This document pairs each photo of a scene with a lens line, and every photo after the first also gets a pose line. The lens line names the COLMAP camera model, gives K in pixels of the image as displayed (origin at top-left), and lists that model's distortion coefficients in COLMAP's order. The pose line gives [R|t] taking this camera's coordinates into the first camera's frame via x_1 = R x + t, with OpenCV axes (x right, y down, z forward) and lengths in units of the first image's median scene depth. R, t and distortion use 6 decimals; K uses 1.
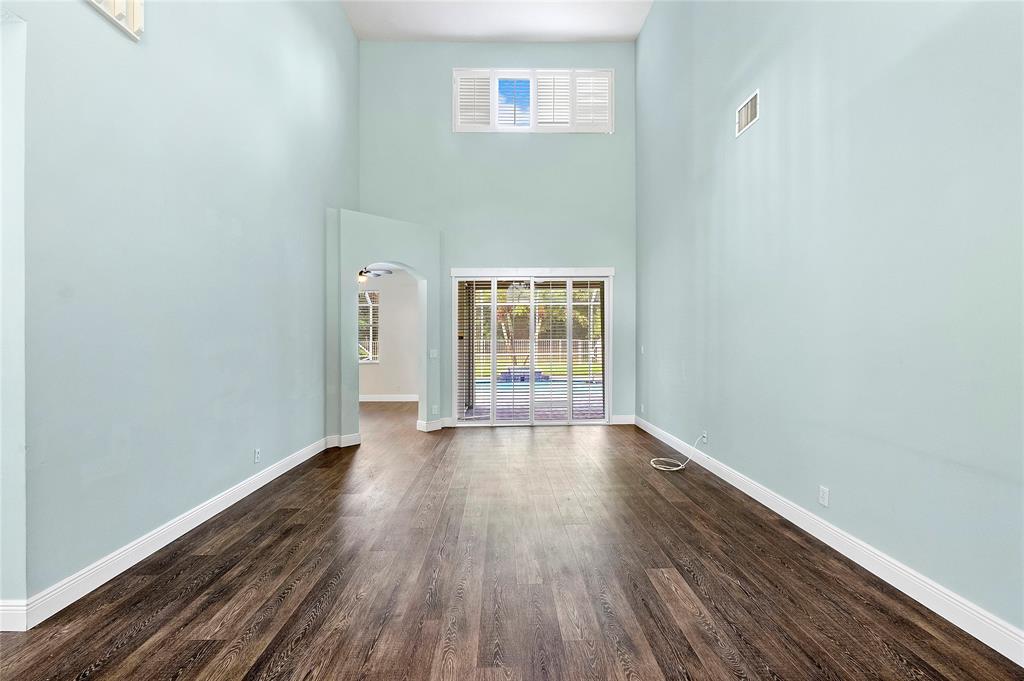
lens RADIAL K [[437.8, 0, 513.3], [0, 437.8, 342.0], [0, 0, 1]] dist [-0.008998, 0.000740]
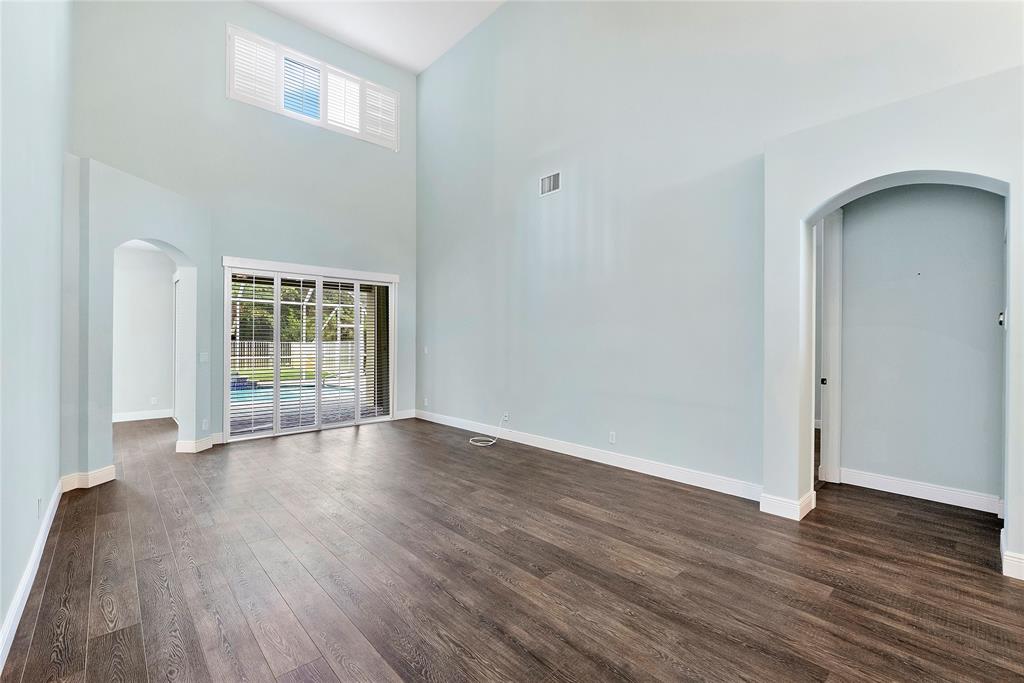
lens RADIAL K [[437.8, 0, 502.0], [0, 437.8, 340.2], [0, 0, 1]] dist [-0.008998, 0.000740]
pose [[0.761034, 0.007291, 0.648670, -0.353814], [-0.001030, 0.999949, -0.010030, 0.003193], [-0.648711, 0.006965, 0.761003, 0.009626]]
